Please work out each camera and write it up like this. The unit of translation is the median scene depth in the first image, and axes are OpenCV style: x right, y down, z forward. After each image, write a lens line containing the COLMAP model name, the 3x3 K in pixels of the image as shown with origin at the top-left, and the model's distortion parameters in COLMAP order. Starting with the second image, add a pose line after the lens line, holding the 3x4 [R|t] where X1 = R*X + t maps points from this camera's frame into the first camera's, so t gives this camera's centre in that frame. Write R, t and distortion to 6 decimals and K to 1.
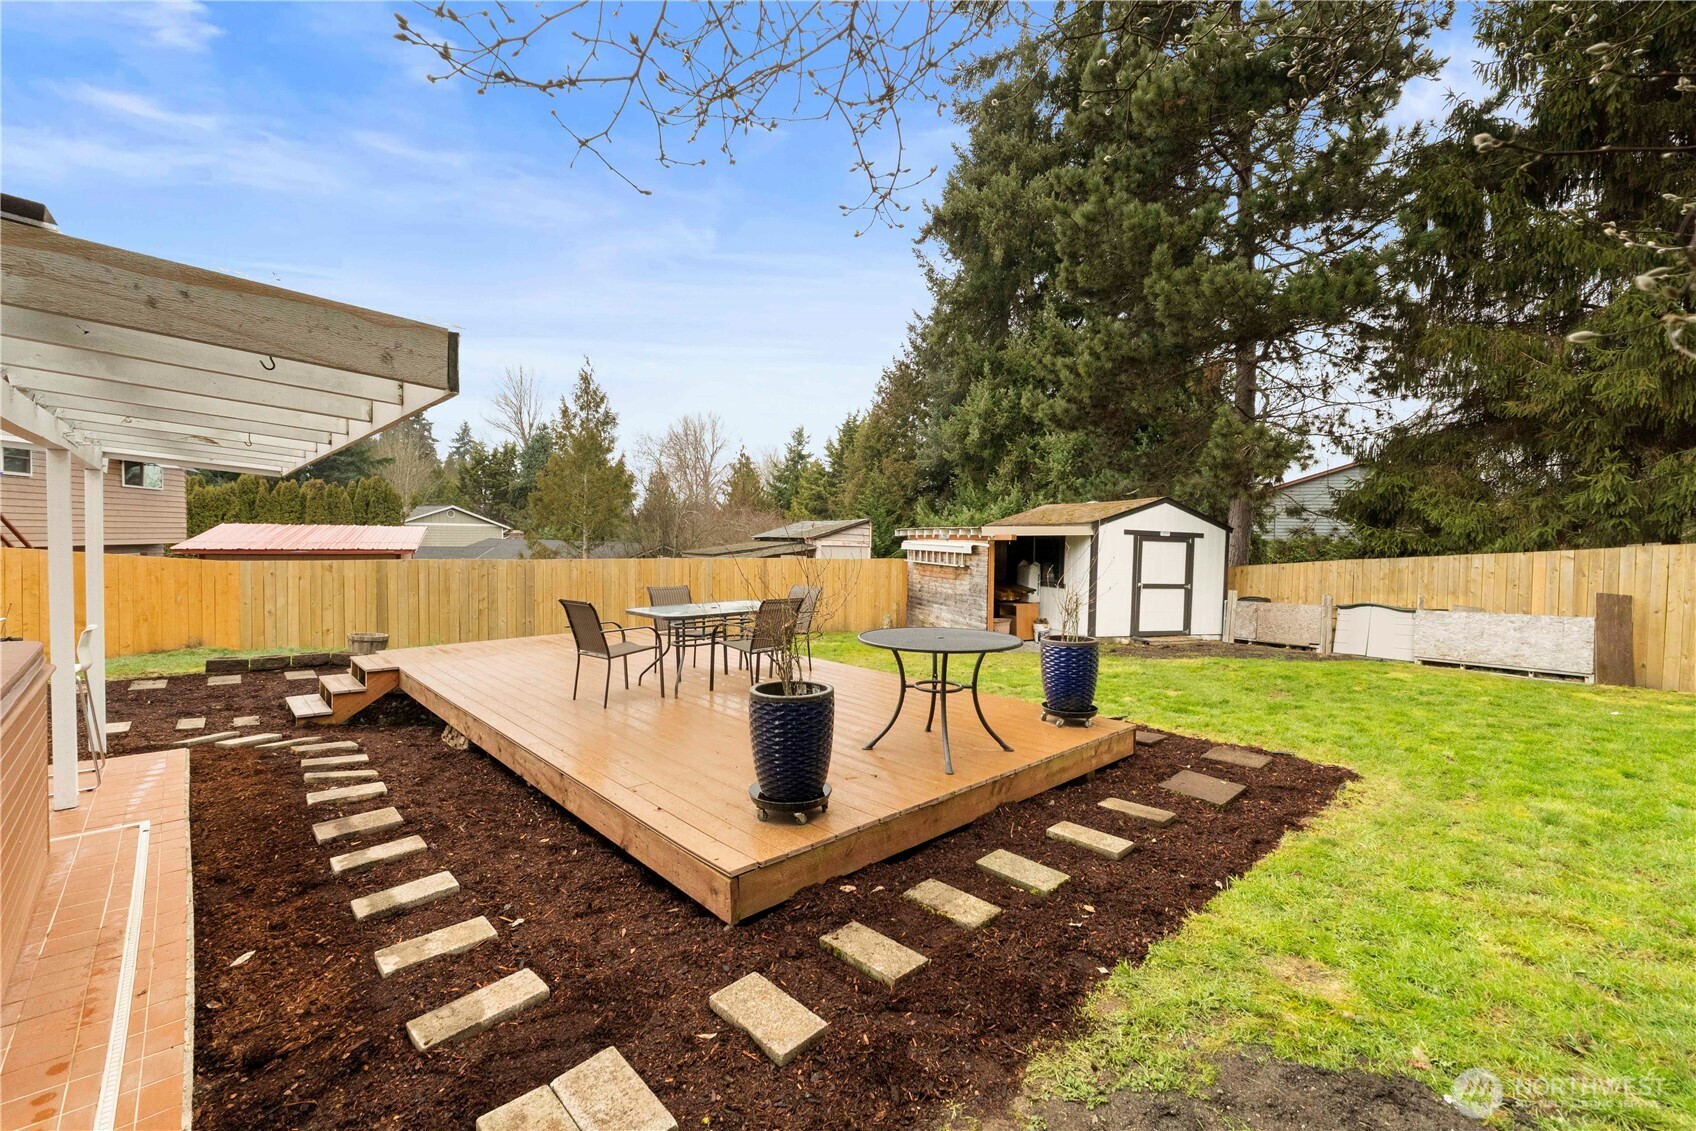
lens RADIAL K [[714.7, 0, 845.0], [0, 714.7, 559.3], [0, 0, 1]] dist [-0.007557, 0.000016]
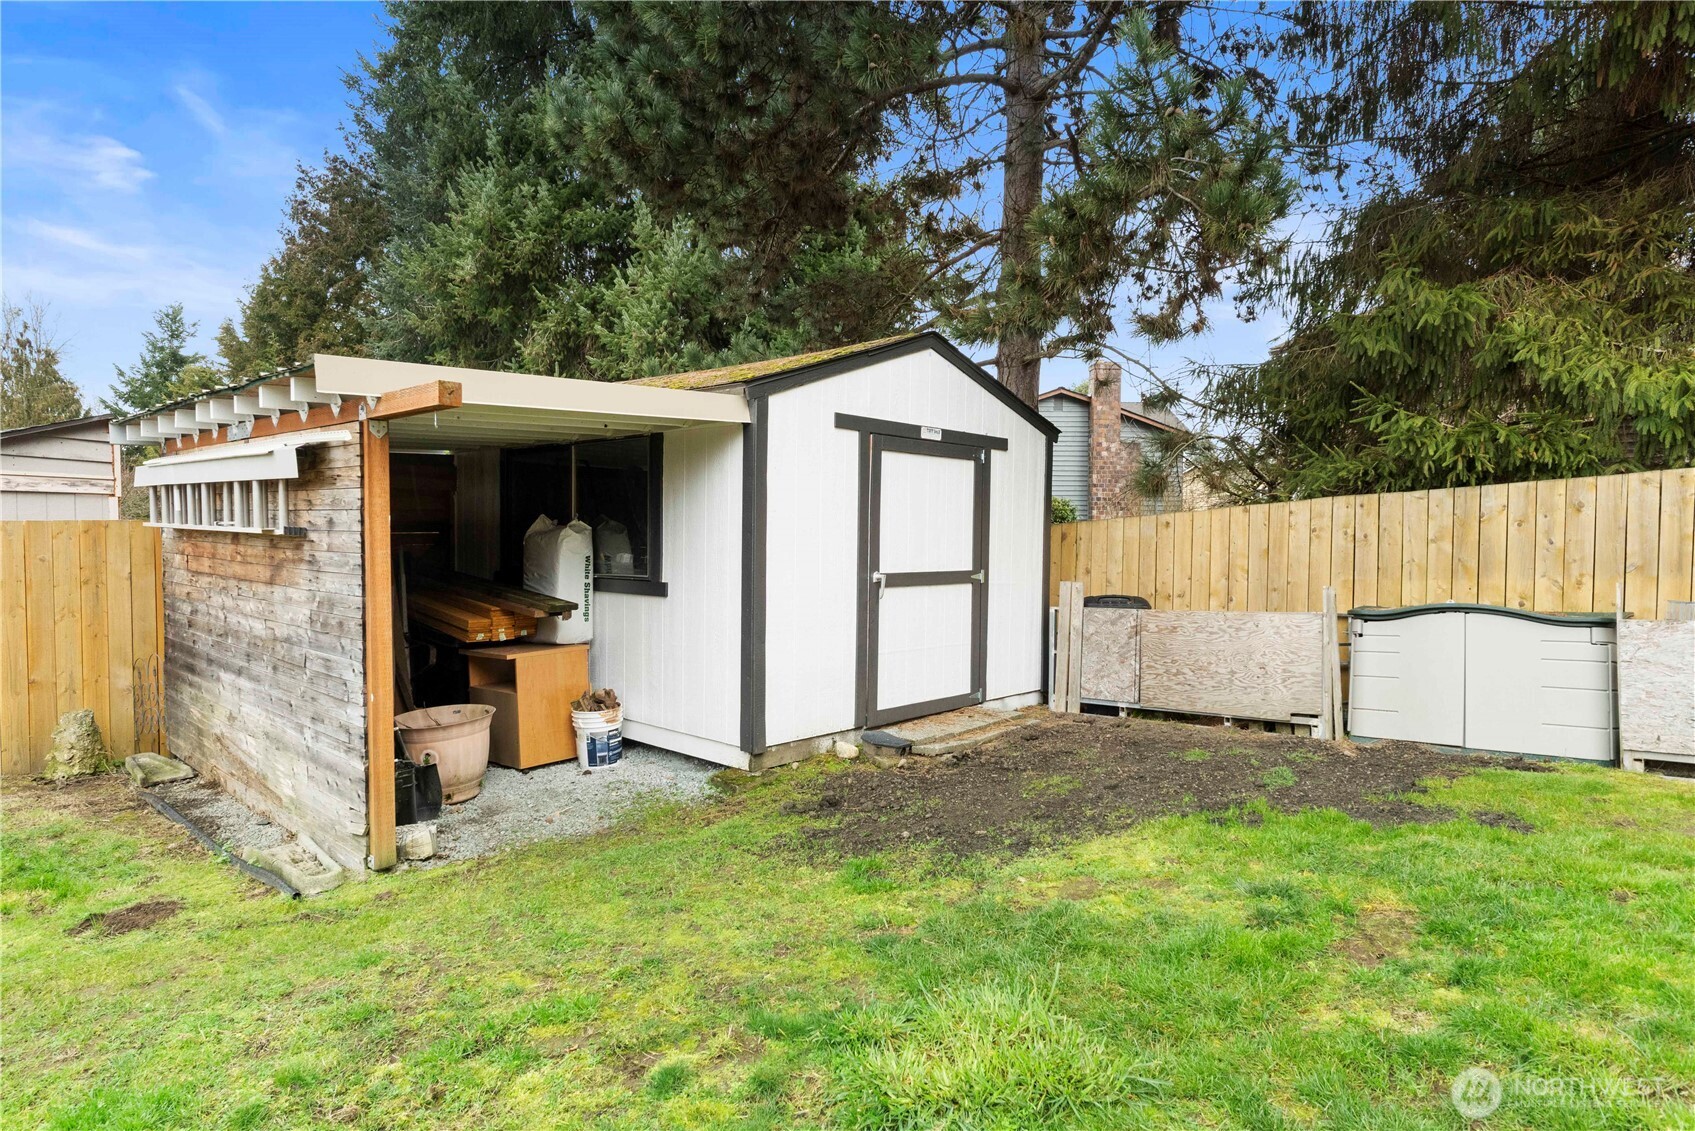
lens RADIAL K [[973.9, 0, 847.5], [0, 973.9, 565.5], [0, 0, 1]] dist [-0.001863, -0.000236]
pose [[0.881492, -0.032528, 0.471078, 0.172888], [0.022252, 0.999378, 0.027368, 0.016413], [-0.471675, -0.013642, 0.881667, 0.571803]]
